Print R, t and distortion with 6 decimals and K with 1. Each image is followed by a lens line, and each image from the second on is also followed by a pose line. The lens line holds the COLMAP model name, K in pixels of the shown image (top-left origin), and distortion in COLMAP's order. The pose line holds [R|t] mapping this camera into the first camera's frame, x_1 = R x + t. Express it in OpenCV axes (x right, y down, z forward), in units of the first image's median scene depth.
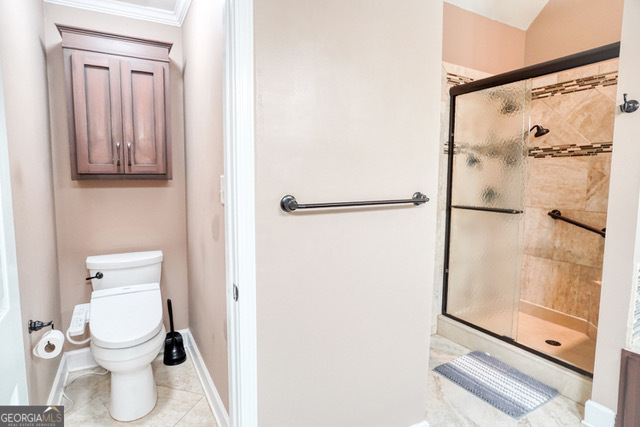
lens RADIAL K [[345.8, 0, 320.0], [0, 345.8, 213.5], [0, 0, 1]] dist [-0.045731, 0.023845]
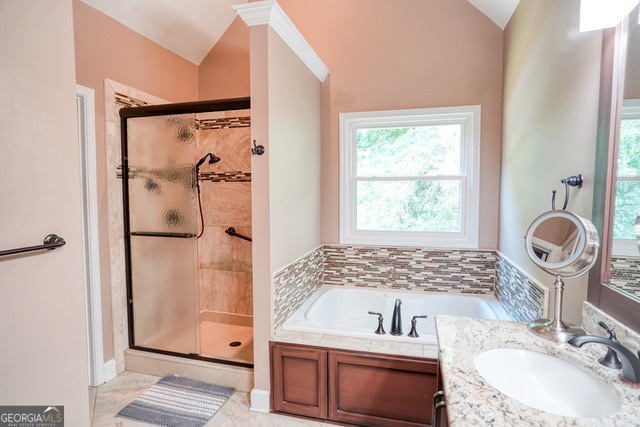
lens RADIAL K [[345.8, 0, 320.0], [0, 345.8, 213.5], [0, 0, 1]] dist [-0.045731, 0.023845]
pose [[0.714712, -0.050040, 0.697627, 0.100771], [0.068041, 0.997681, 0.001855, -0.040706], [-0.696102, 0.046142, 0.716459, -0.047295]]
